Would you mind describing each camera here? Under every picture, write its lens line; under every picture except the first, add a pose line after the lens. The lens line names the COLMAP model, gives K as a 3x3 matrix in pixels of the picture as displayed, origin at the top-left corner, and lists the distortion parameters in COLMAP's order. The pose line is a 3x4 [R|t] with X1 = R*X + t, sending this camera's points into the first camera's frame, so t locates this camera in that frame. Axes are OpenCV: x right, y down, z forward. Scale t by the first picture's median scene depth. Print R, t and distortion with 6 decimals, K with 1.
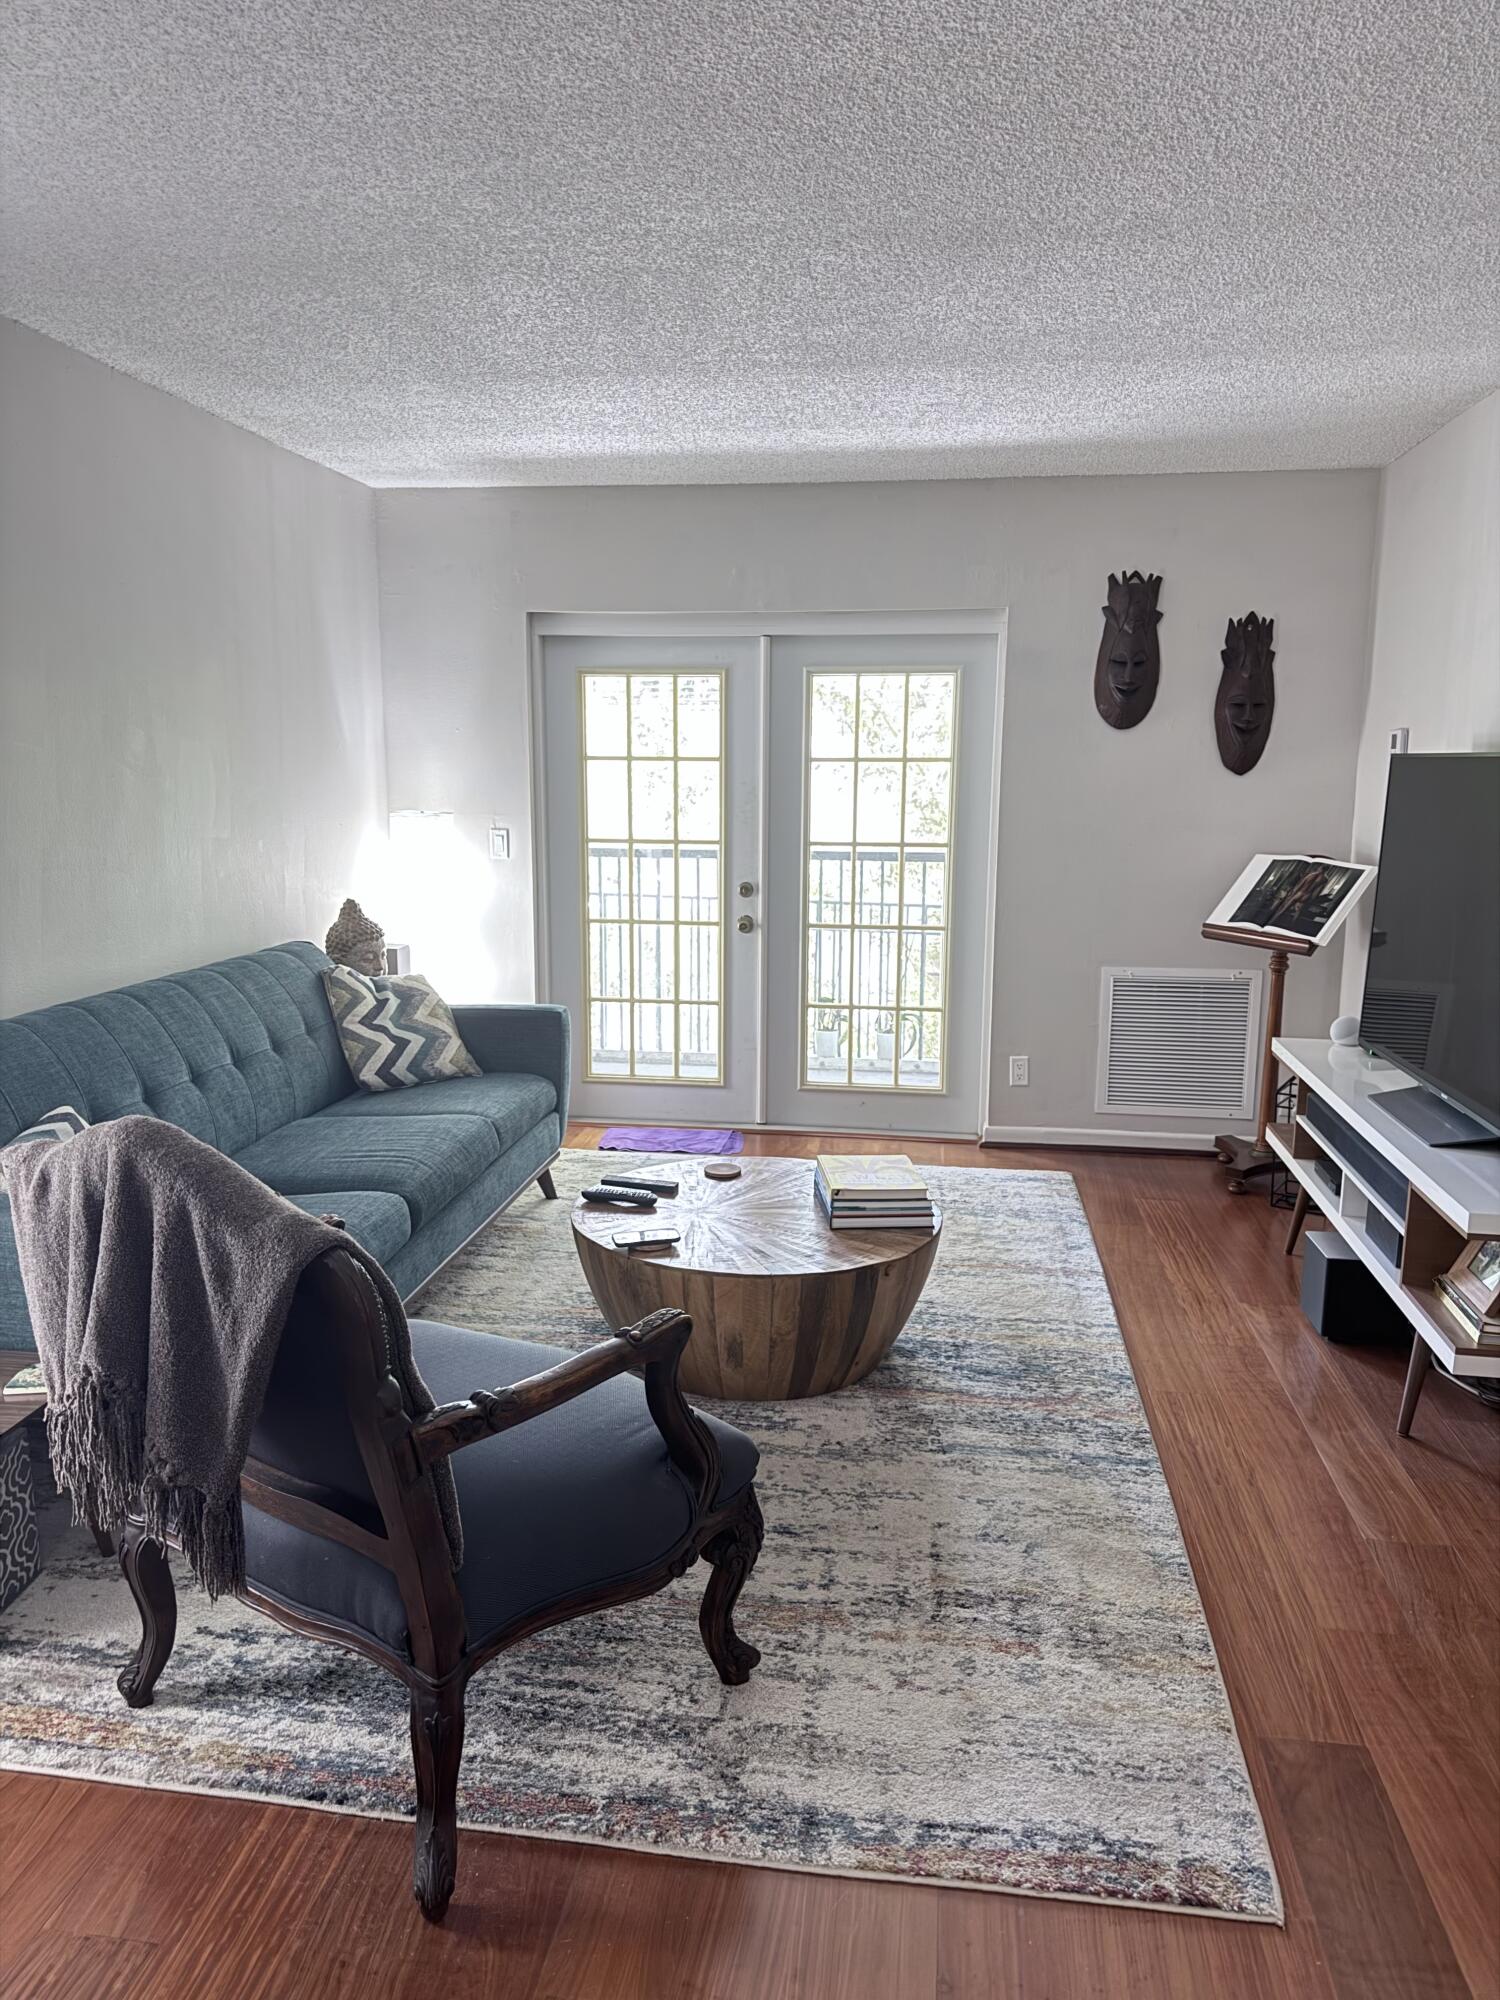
lens RADIAL K [[1426.3, 0, 744.8], [0, 1426.3, 1009.2], [0, 0, 1]] dist [0.105963, -0.117308]
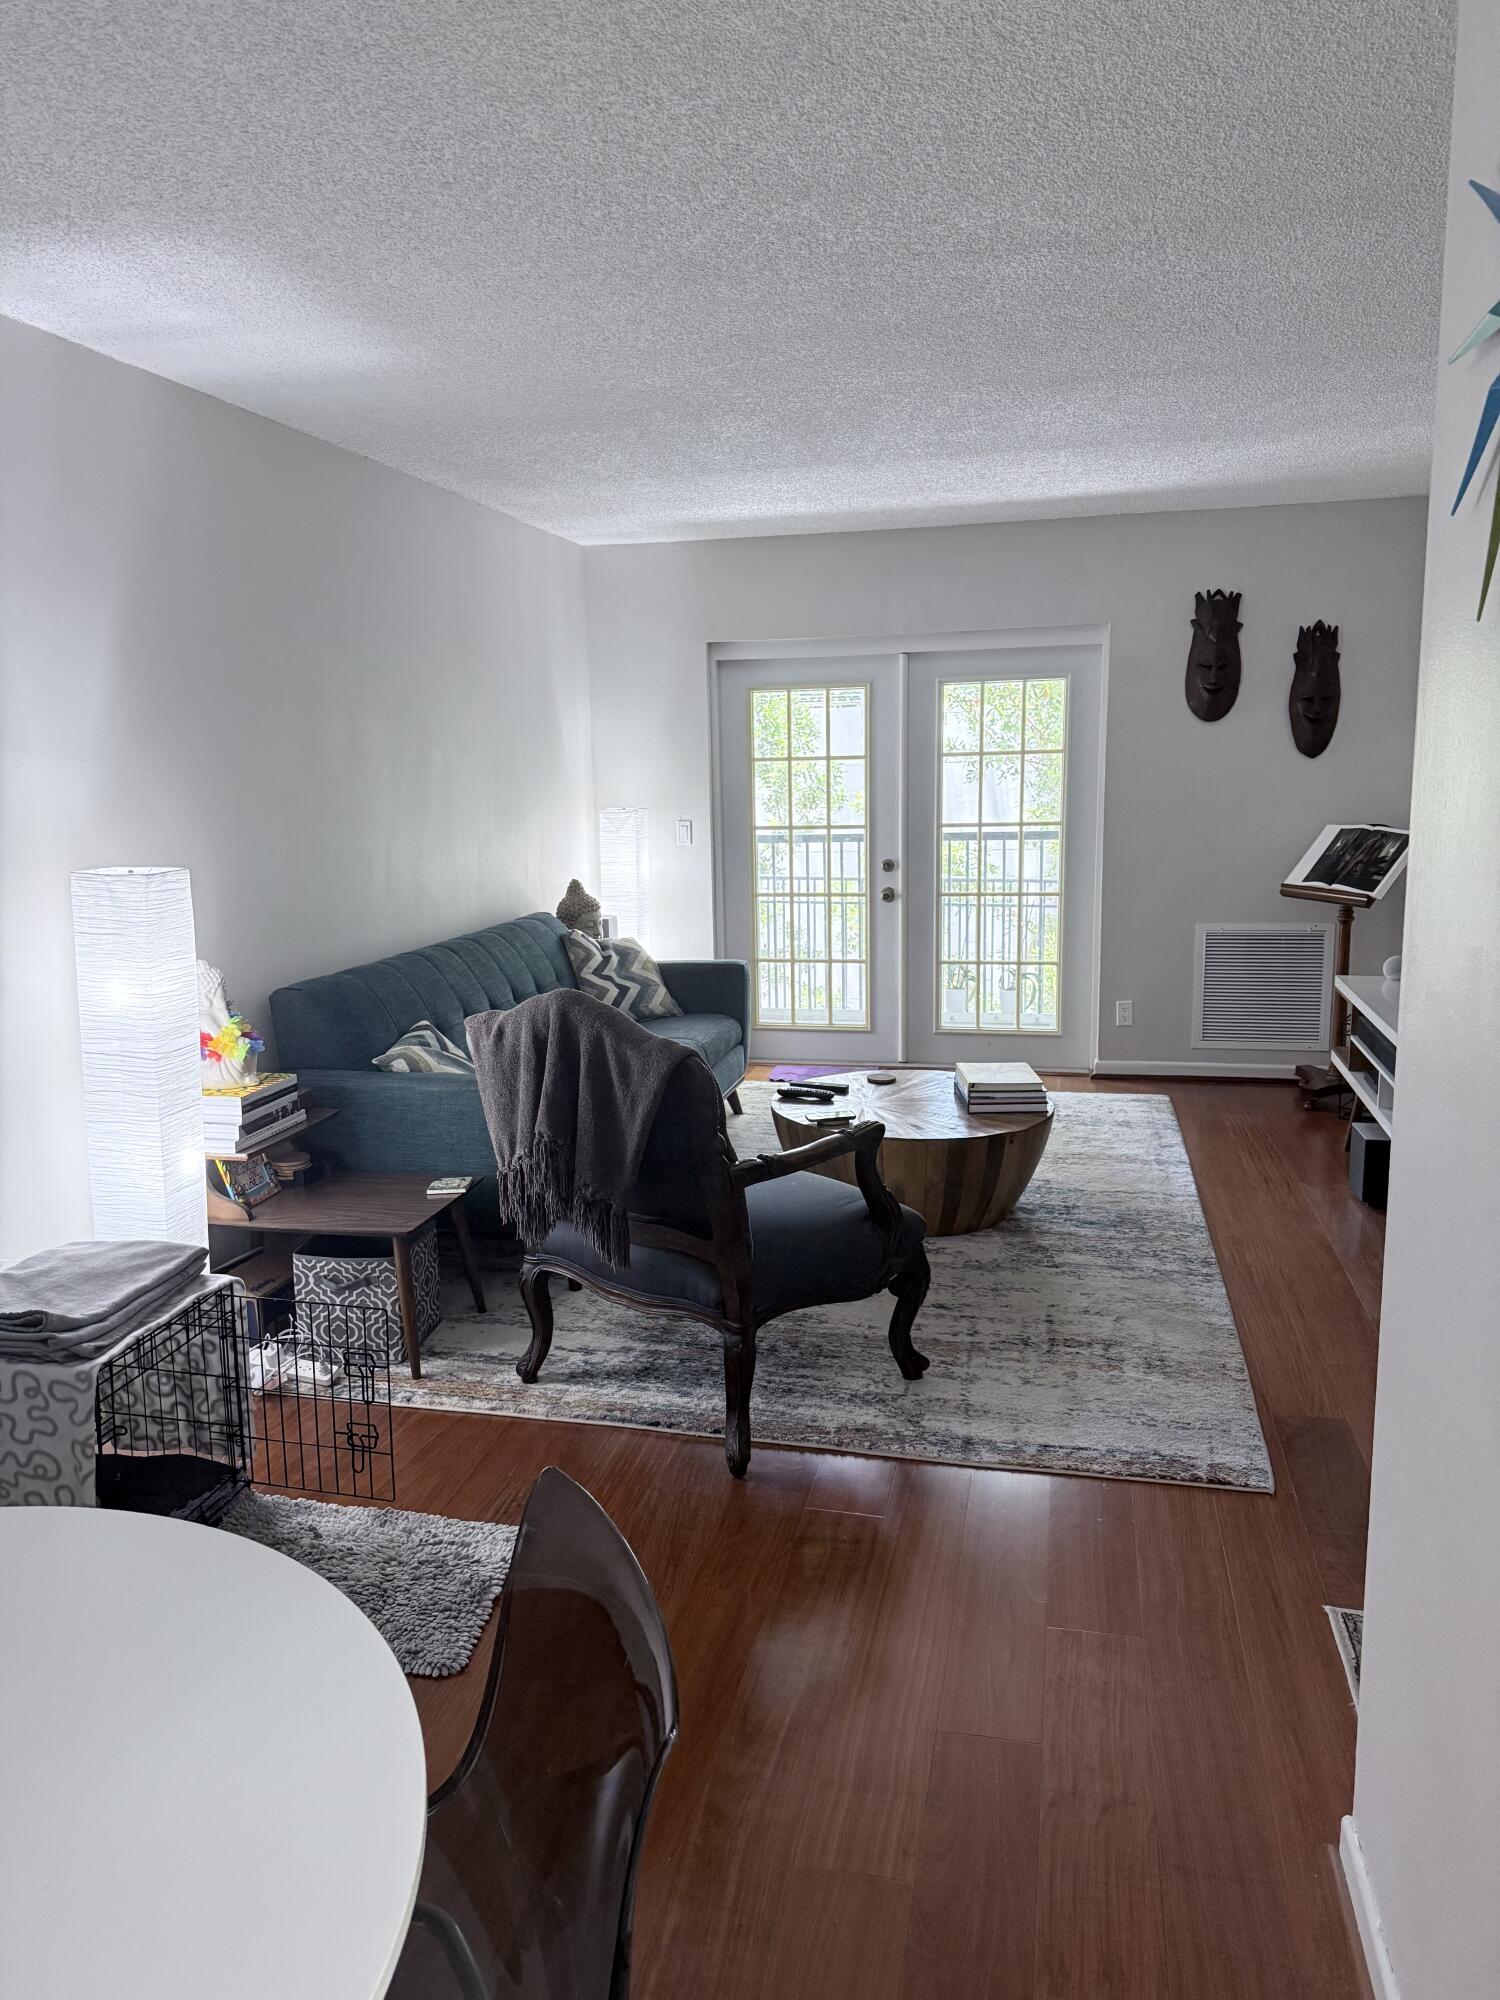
lens RADIAL K [[1426.3, 0, 735.7], [0, 1426.3, 1010.4], [0, 0, 1]] dist [0.105963, -0.117308]
pose [[0.995966, -0.012251, -0.088892, -0.026731], [0.012780, 0.999904, 0.005385, 0.036096], [0.088817, -0.006499, 0.996027, -0.251898]]
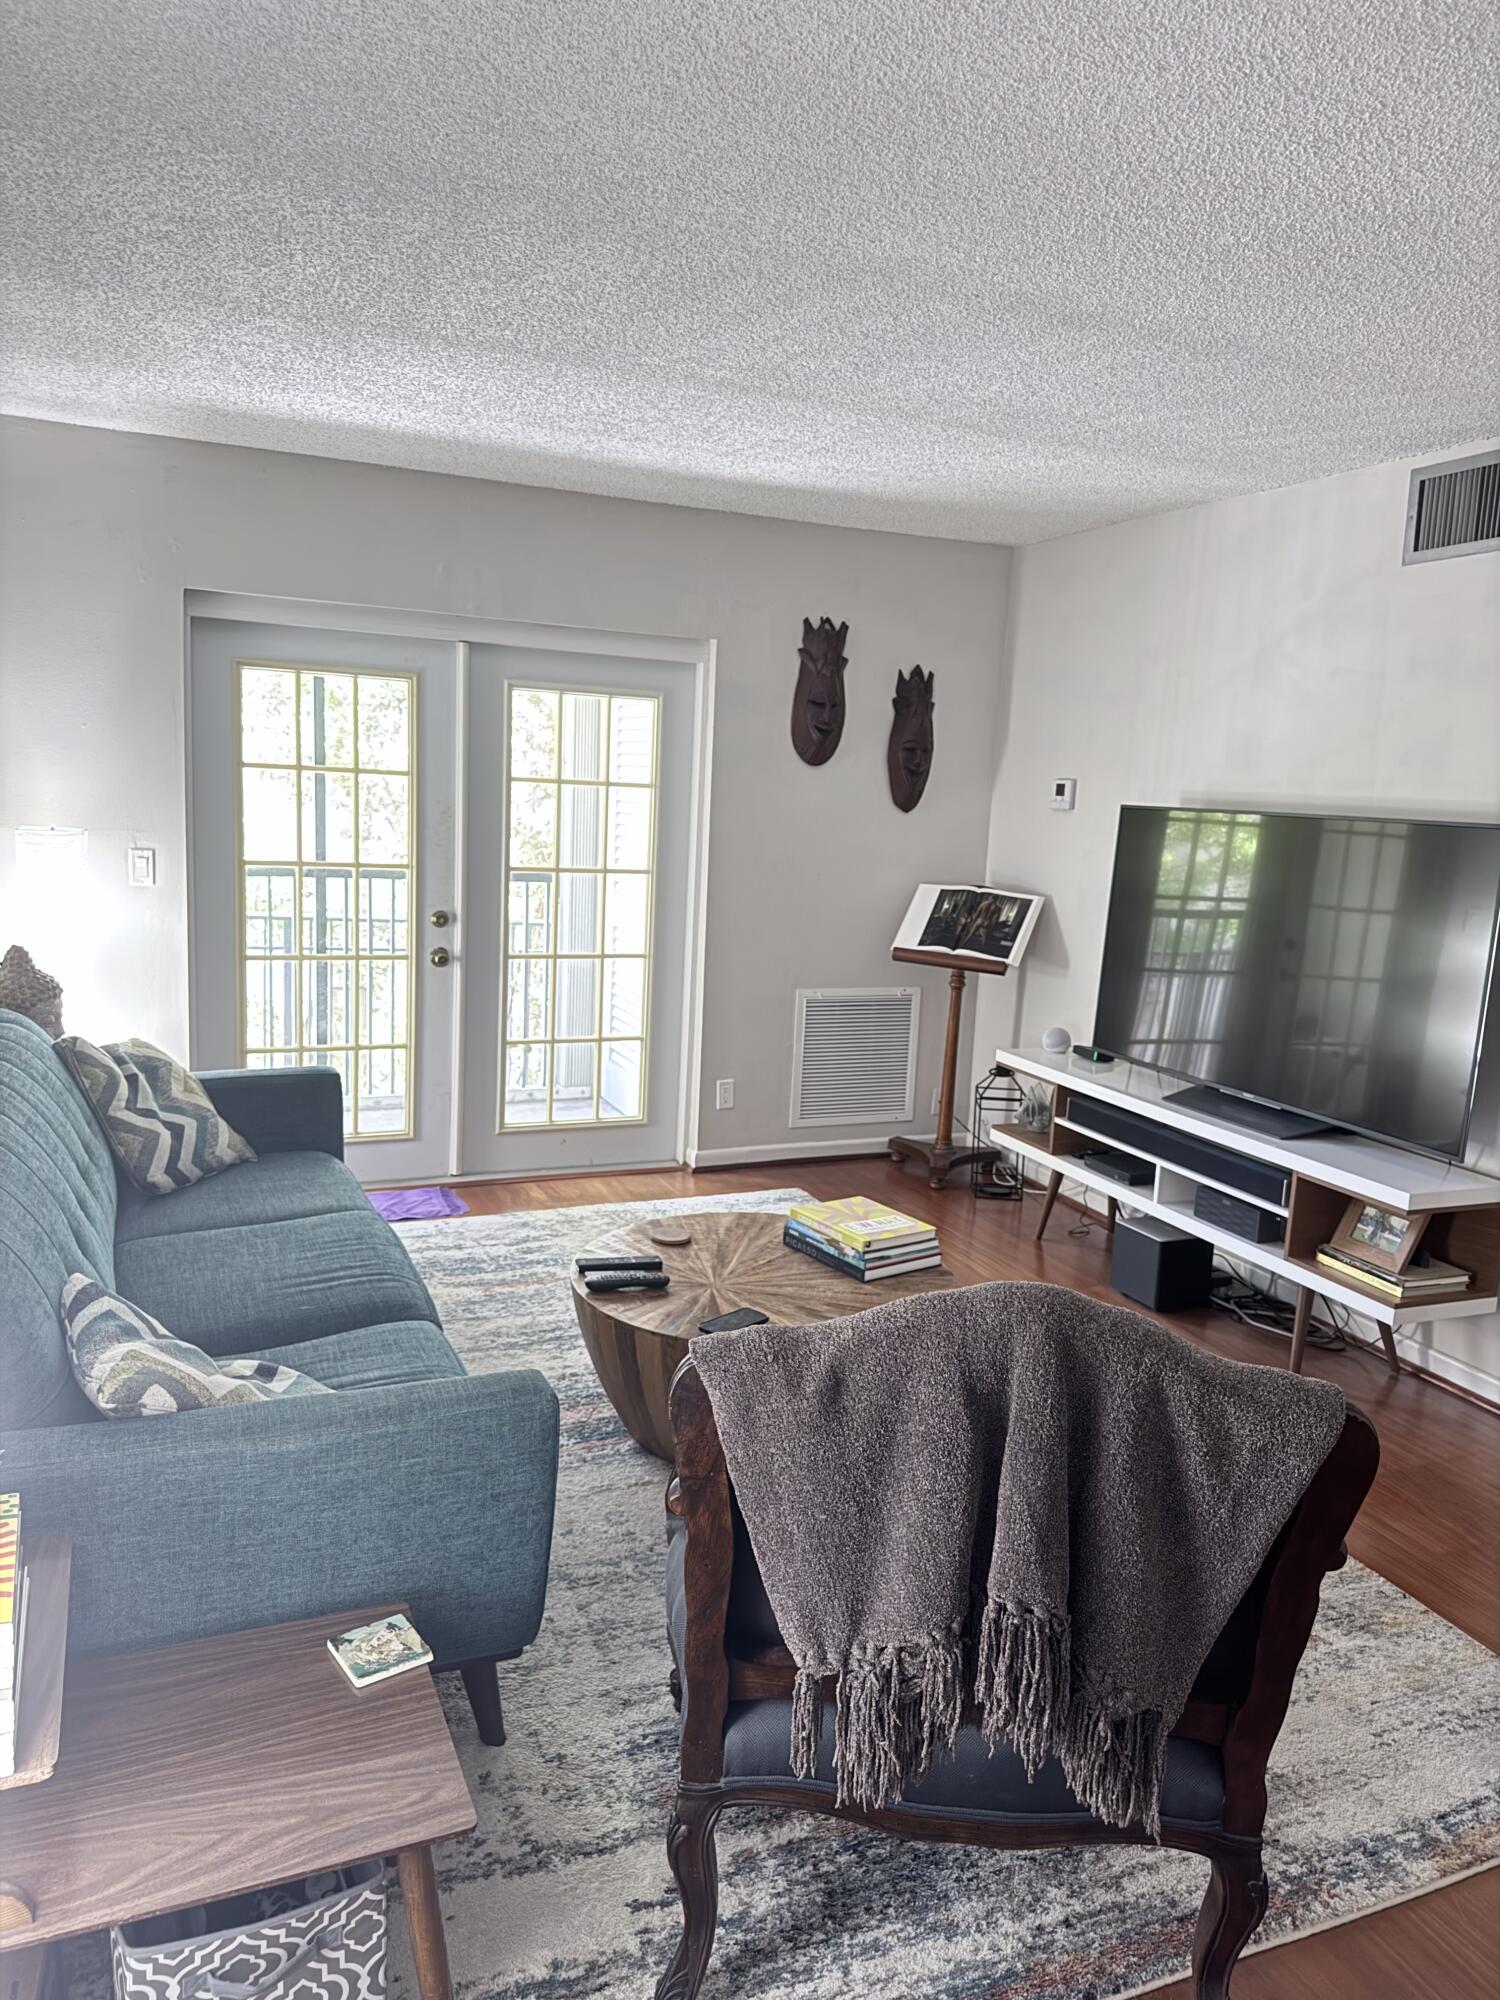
lens RADIAL K [[1426.3, 0, 776.4], [0, 1426.3, 1008.0], [0, 0, 1]] dist [0.105963, -0.117308]
pose [[0.843678, -0.049608, 0.534552, -0.378073], [0.047055, 0.998722, 0.018417, -0.041905], [-0.534783, 0.009616, 0.844935, 0.145866]]
